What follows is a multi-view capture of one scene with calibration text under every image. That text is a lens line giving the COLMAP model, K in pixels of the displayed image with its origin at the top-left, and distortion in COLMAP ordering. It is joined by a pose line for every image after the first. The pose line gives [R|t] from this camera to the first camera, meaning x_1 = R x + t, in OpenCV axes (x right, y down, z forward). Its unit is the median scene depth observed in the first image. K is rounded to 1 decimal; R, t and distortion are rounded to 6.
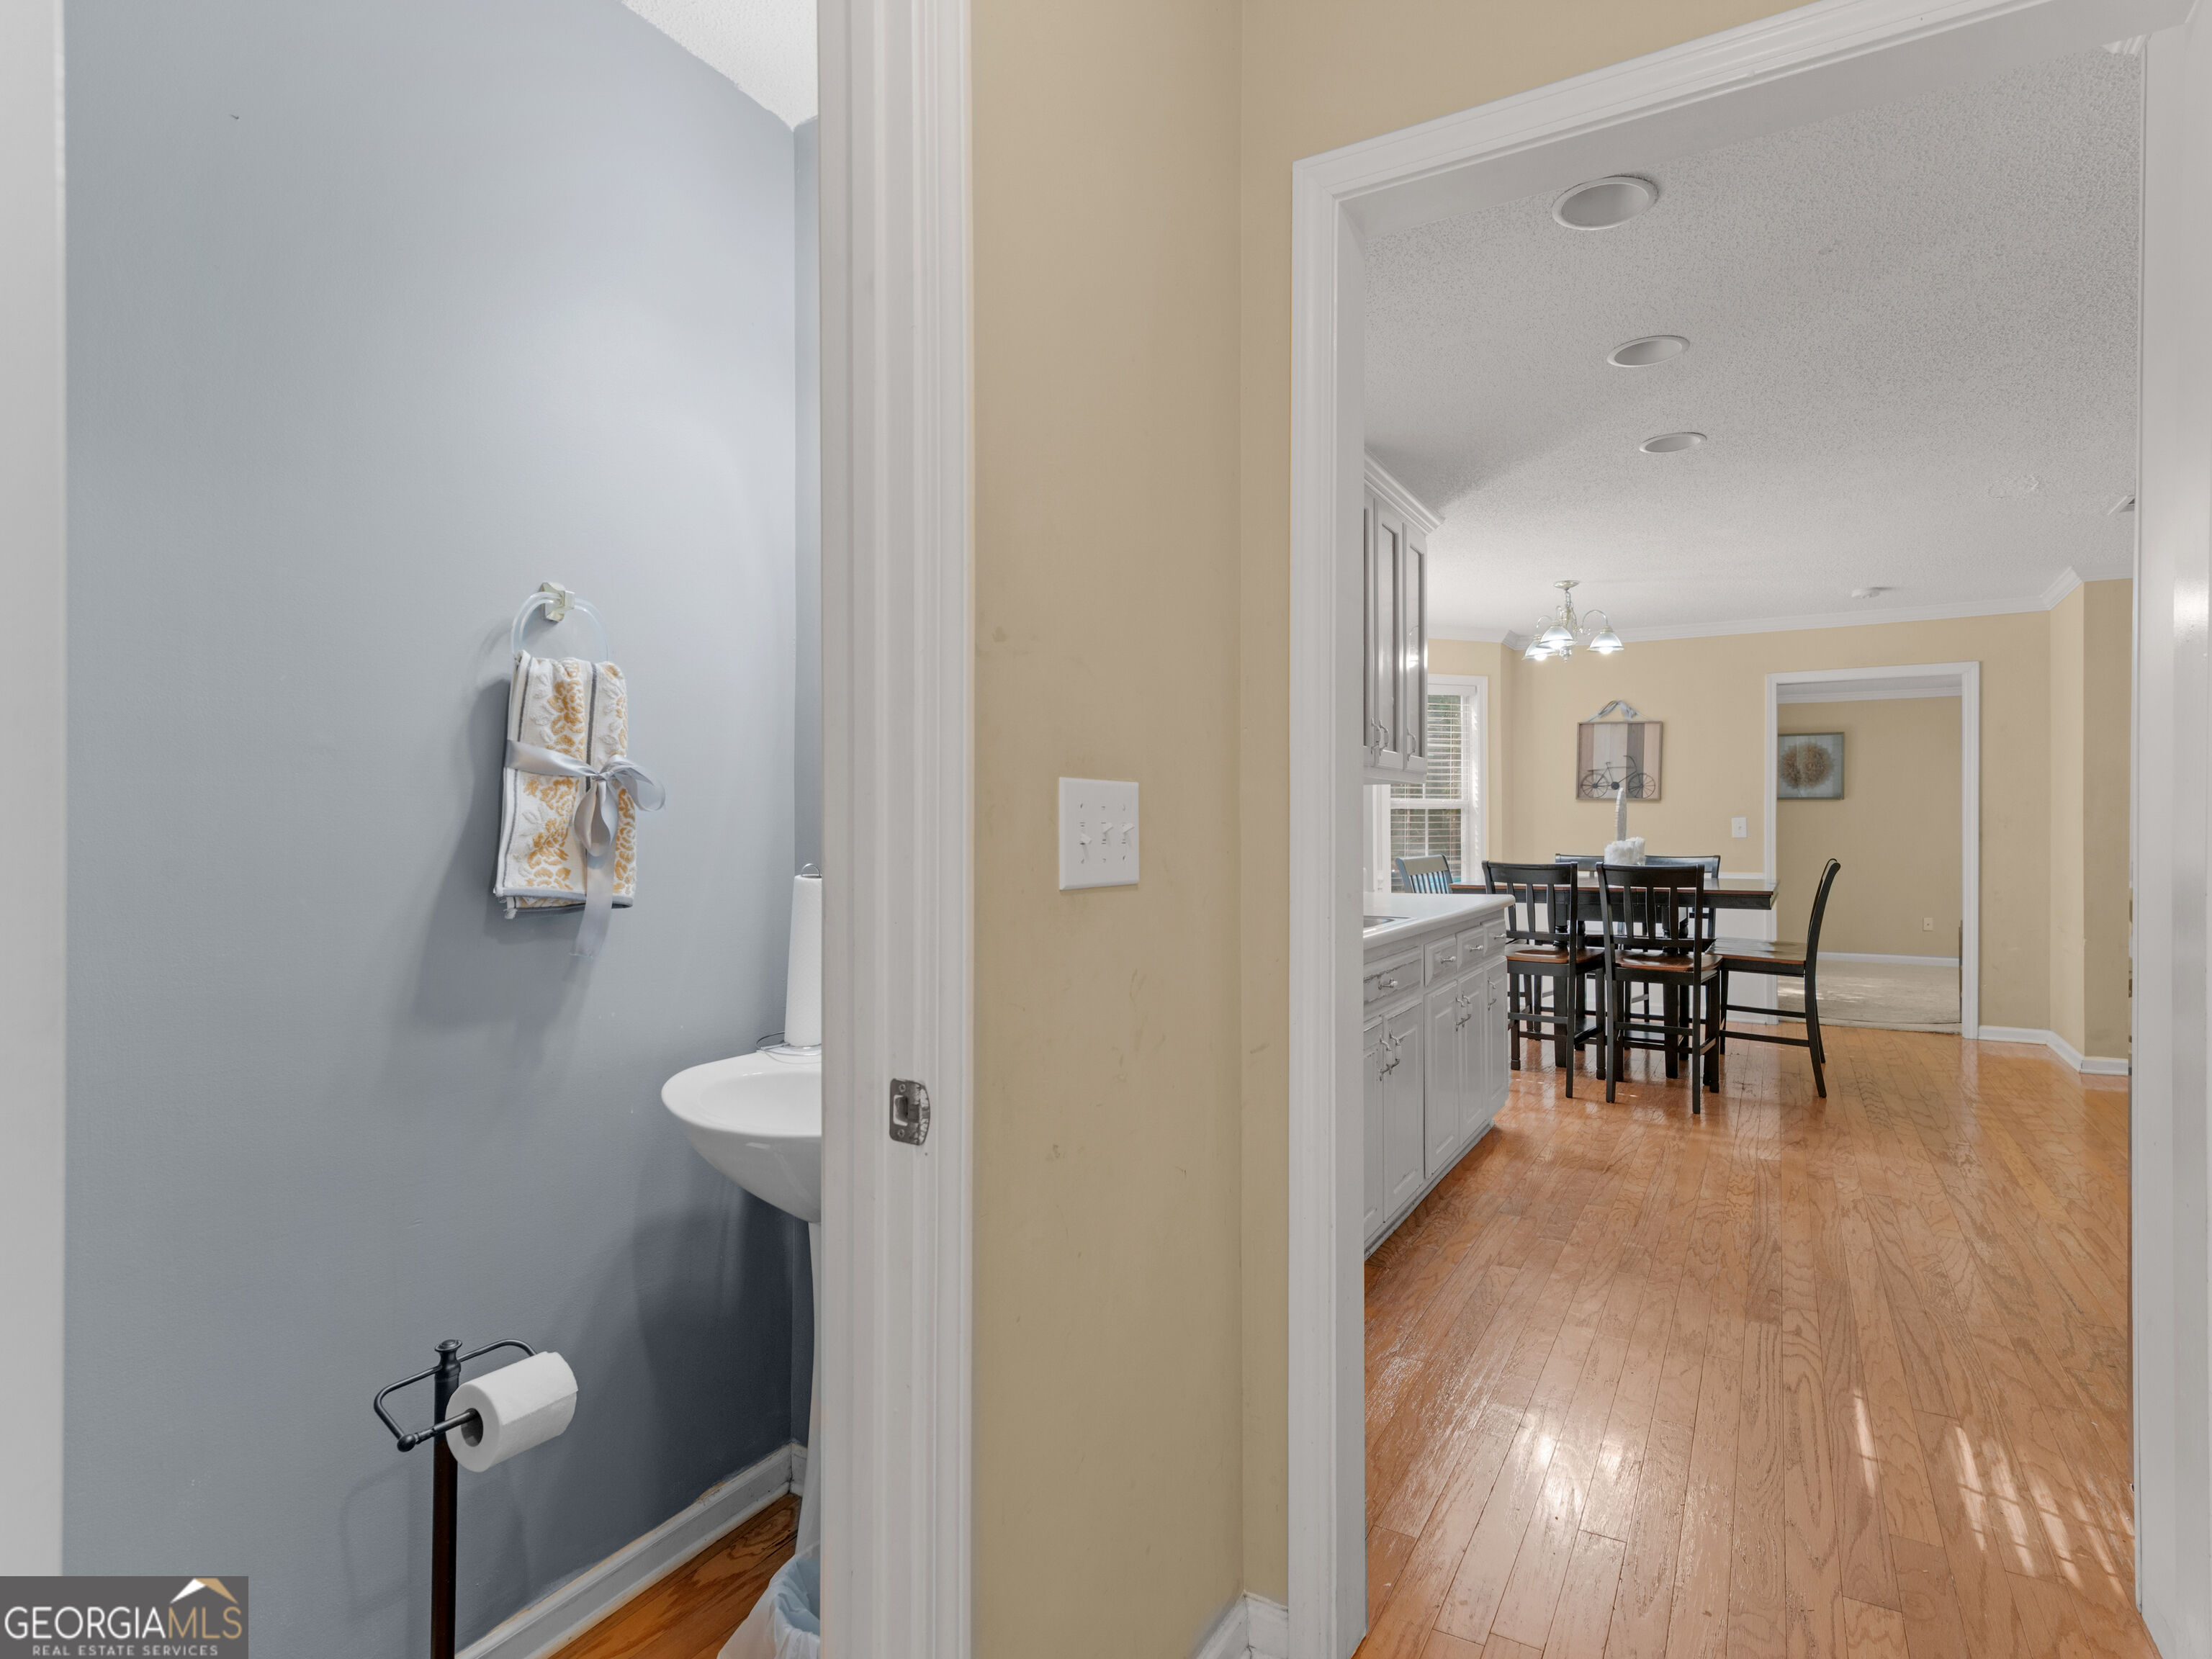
lens RADIAL K [[1149.8, 0, 1108.9], [0, 1149.8, 824.0], [0, 0, 1]] dist [0.014877, -0.000842]
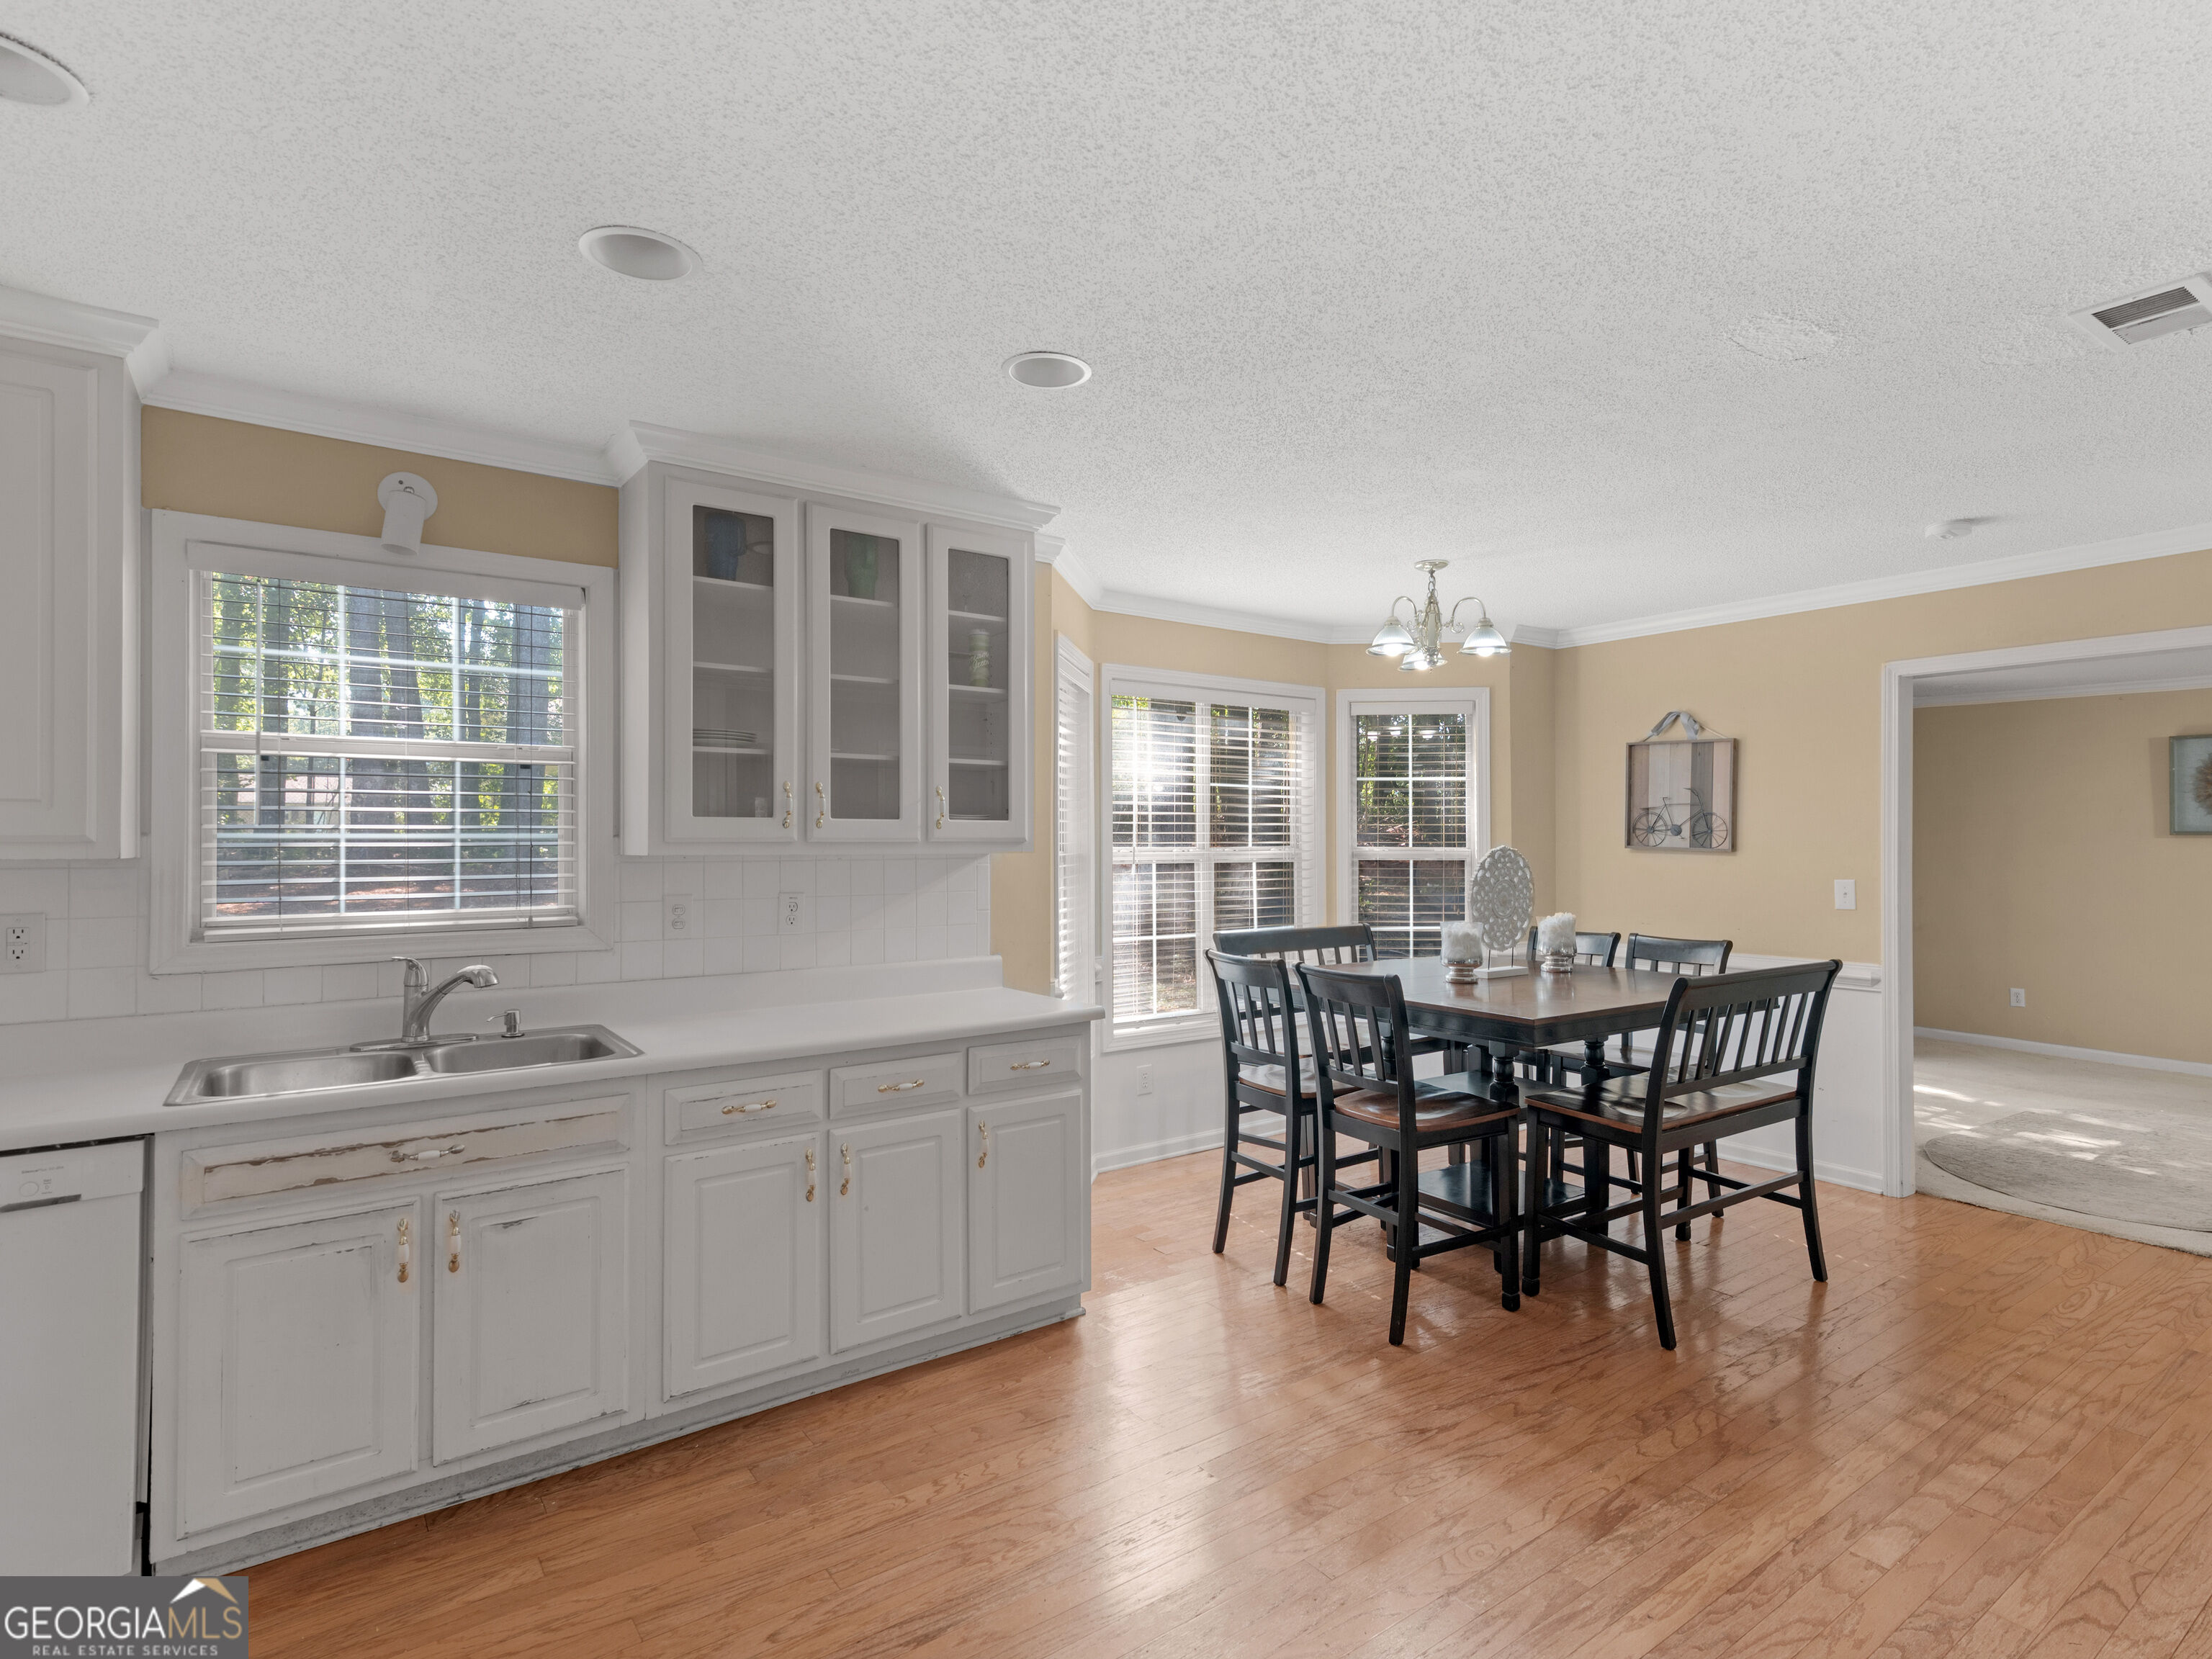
lens RADIAL K [[1149.8, 0, 1114.1], [0, 1149.8, 822.3], [0, 0, 1]] dist [0.014877, -0.000842]
pose [[0.917686, -0.008297, -0.397220, 0.406501], [0.002001, 0.999866, -0.016263, -0.027306], [0.397301, 0.014130, 0.917579, 0.206132]]
